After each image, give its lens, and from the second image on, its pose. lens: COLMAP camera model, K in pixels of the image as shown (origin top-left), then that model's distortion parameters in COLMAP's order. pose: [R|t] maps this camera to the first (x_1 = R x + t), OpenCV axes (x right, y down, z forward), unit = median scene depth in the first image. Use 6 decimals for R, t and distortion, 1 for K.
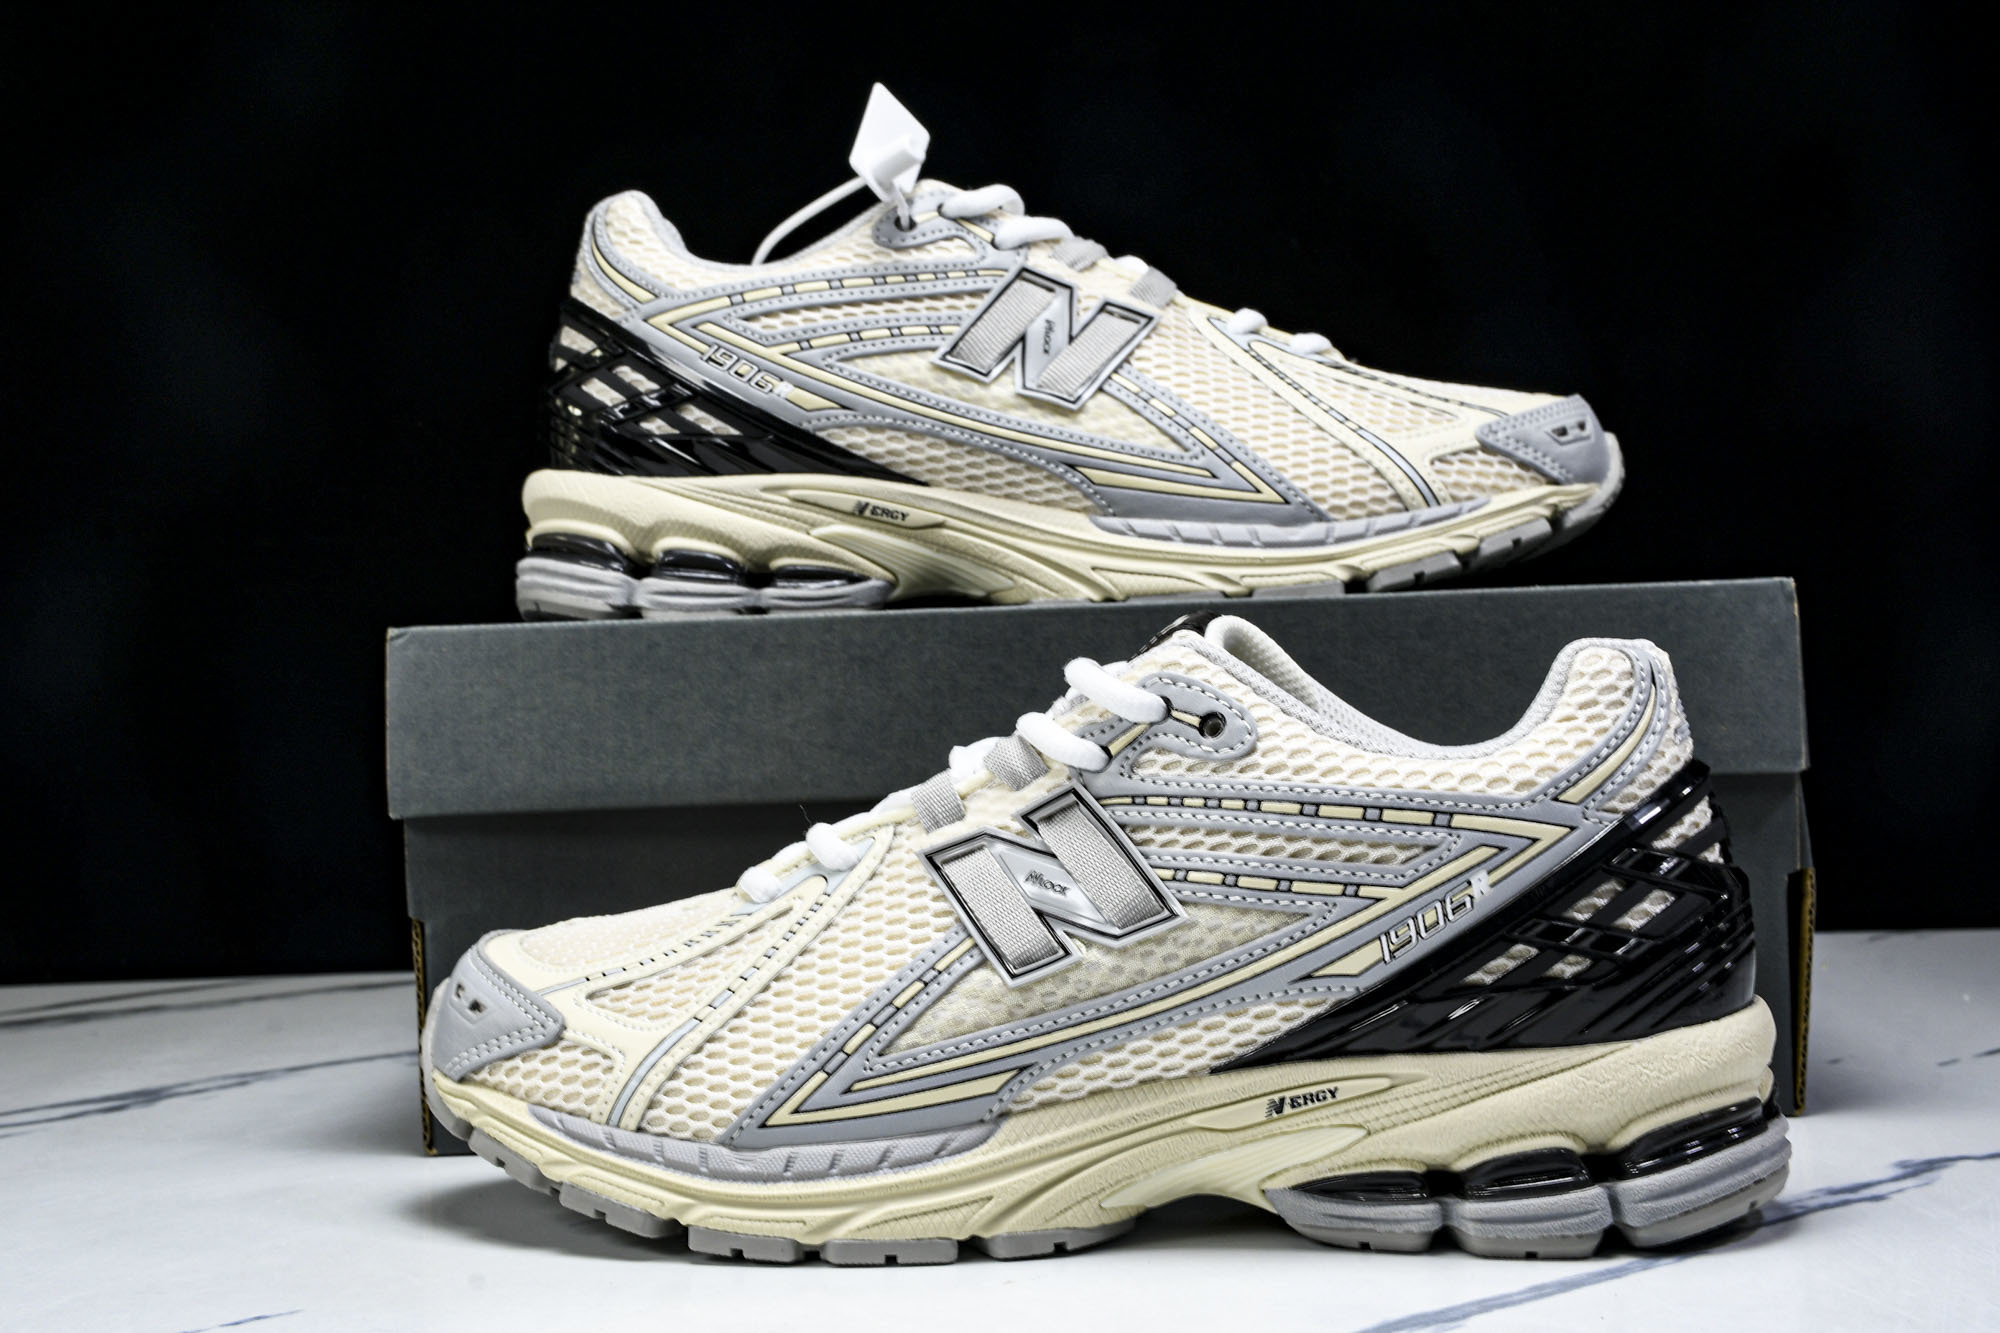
lens RADIAL K [[3235.6, 0, 915.2], [0, 3235.6, 610.3], [0, 0, 1]] dist [0.015741, 0.000000]
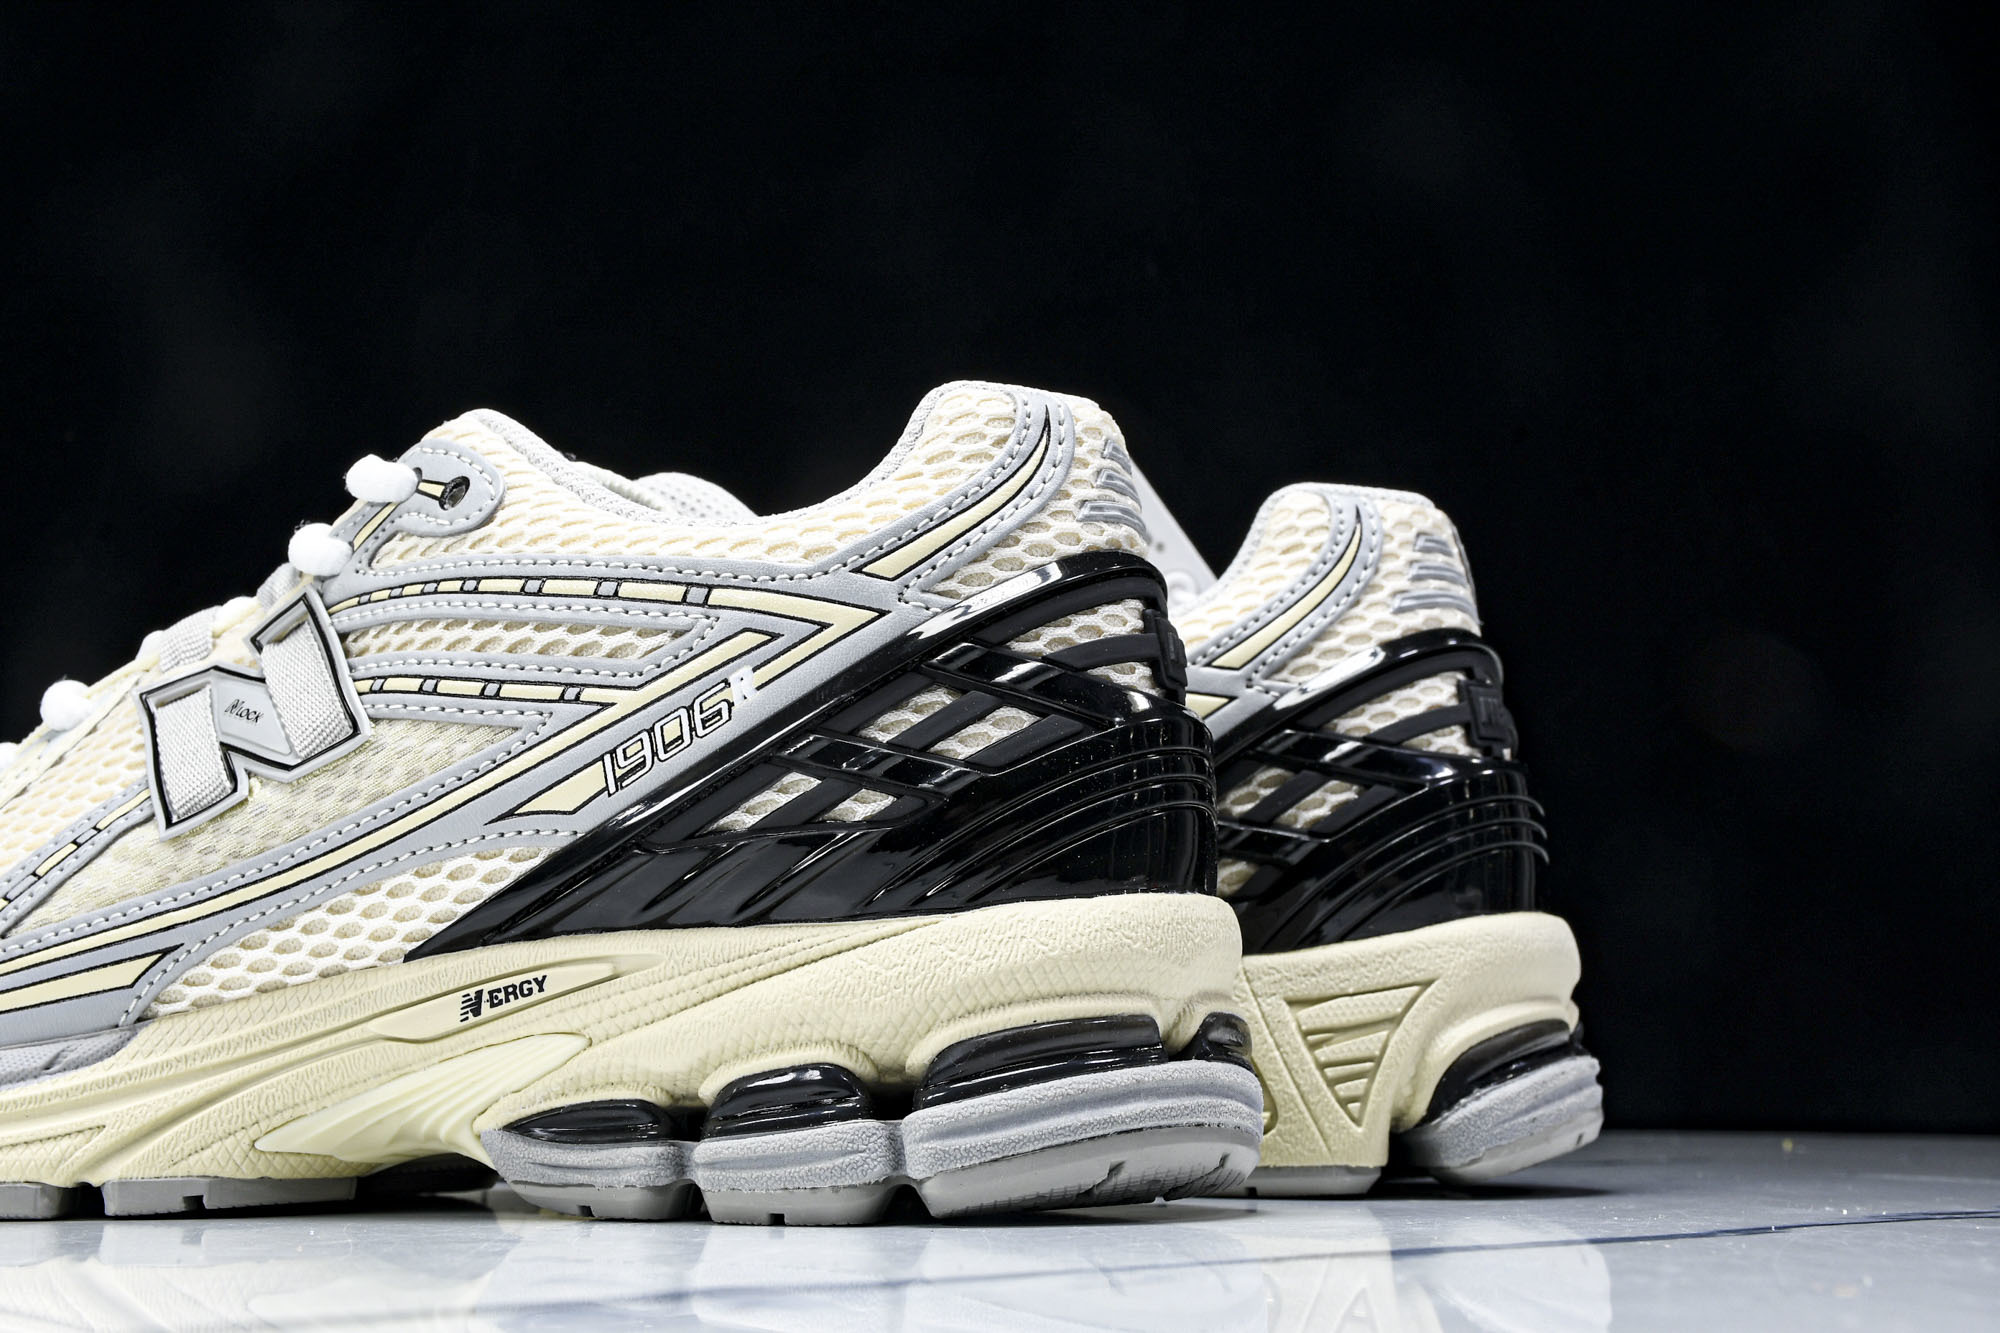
lens RADIAL K [[3158.6, 0, 1061.2], [0, 3158.6, 656.3], [0, 0, 1]] dist [0.049653, 0.000000]
pose [[0.983117, 0.012736, -0.182533, 0.354767], [-0.040981, 0.987559, -0.151818, 0.173415], [0.178328, 0.156735, 0.971408, 0.328940]]
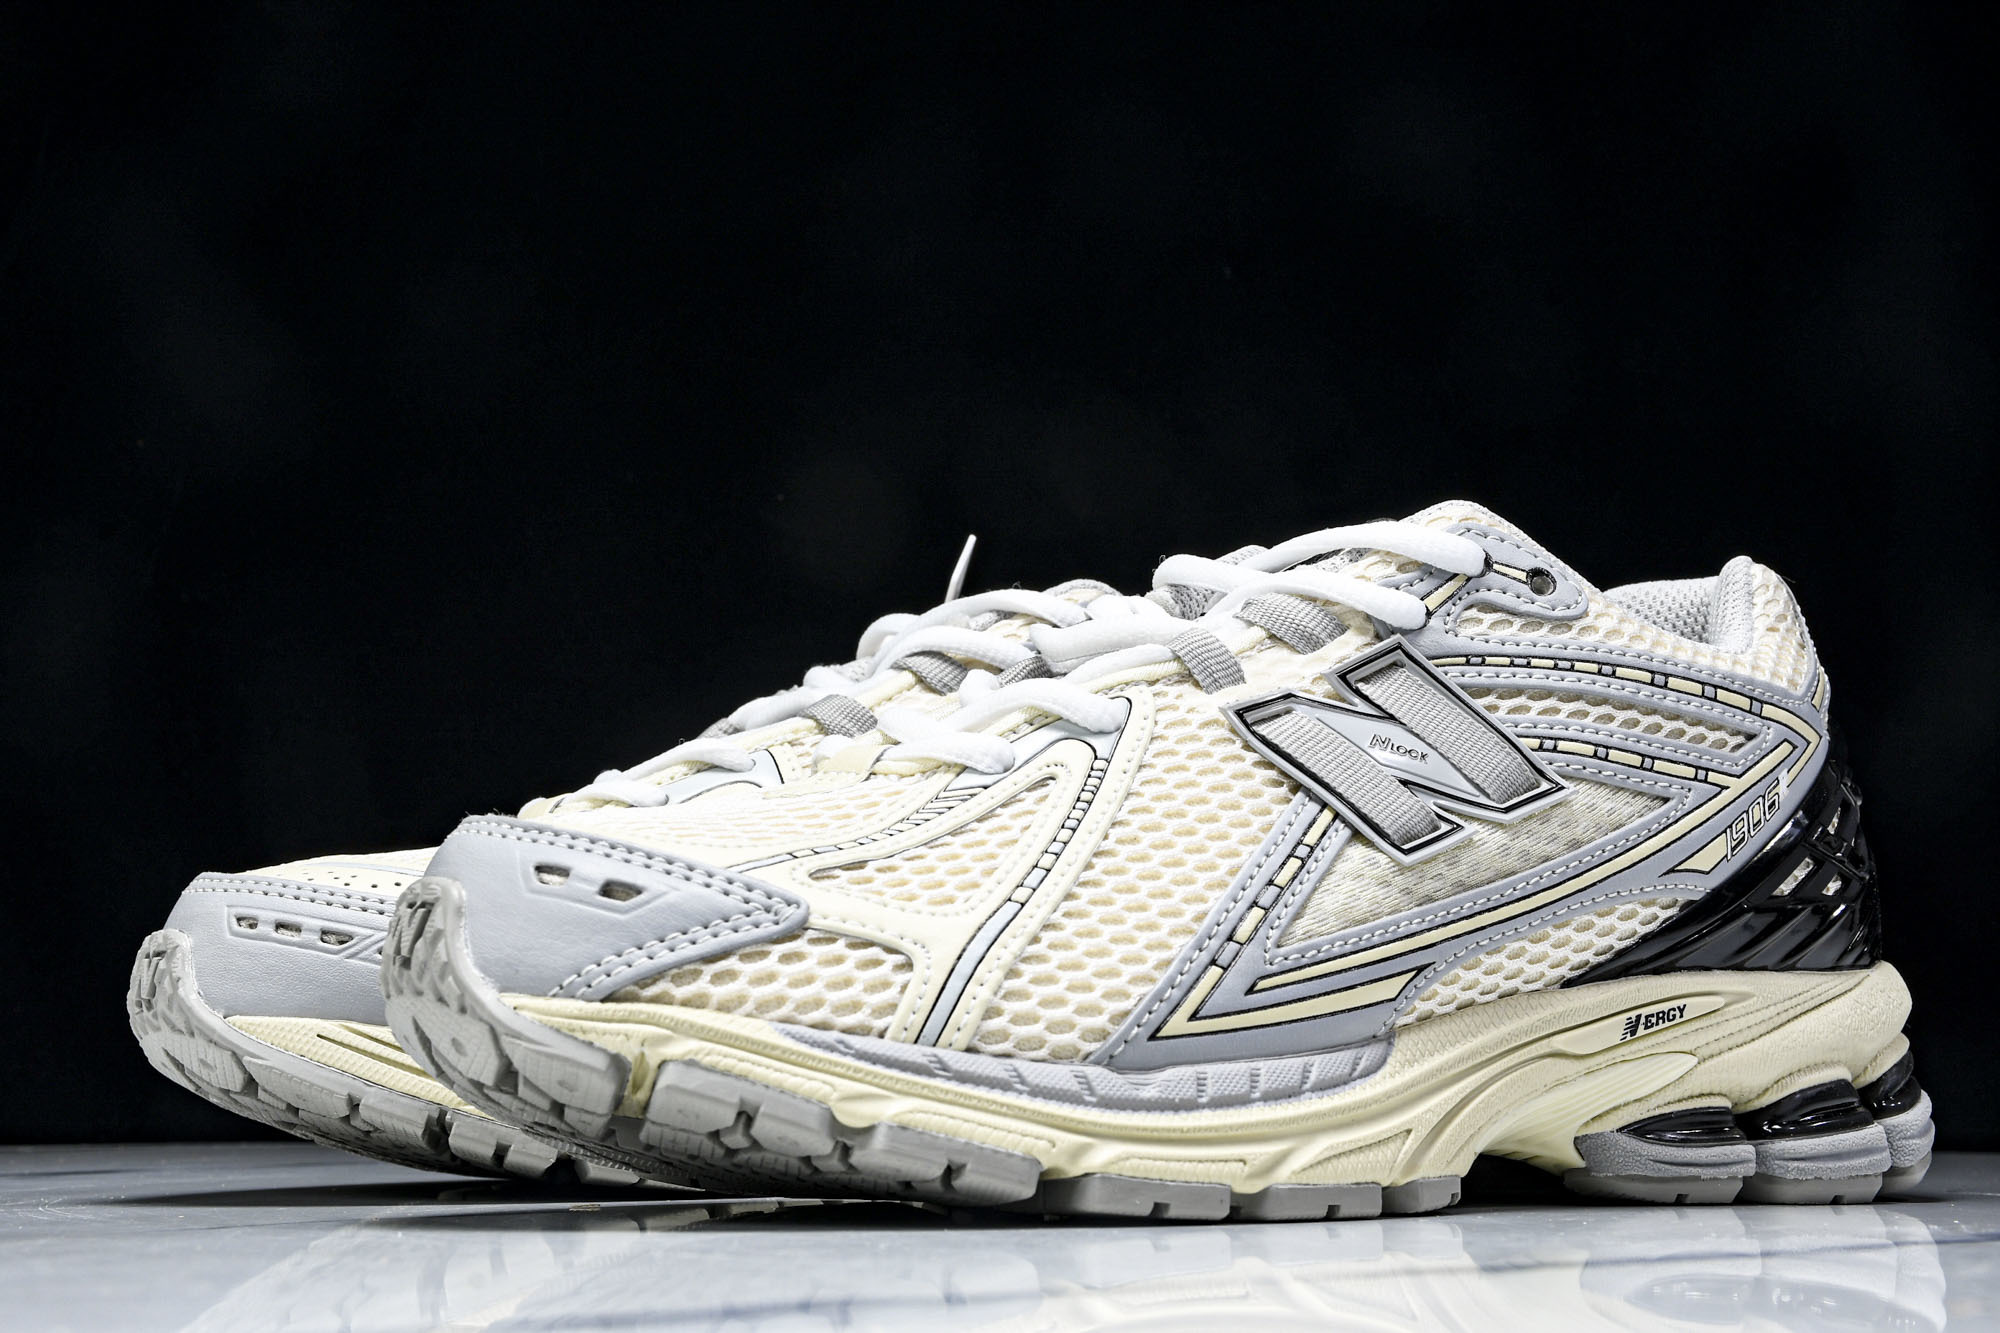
lens RADIAL K [[3158.6, 0, 951.1], [0, 3158.6, 614.0], [0, 0, 1]] dist [0.049653, 0.000000]
pose [[0.686662, 0.148344, 0.711681, -0.598413], [-0.014176, 0.981505, -0.190908, 0.202677], [-0.726839, 0.121001, 0.676065, 0.543661]]
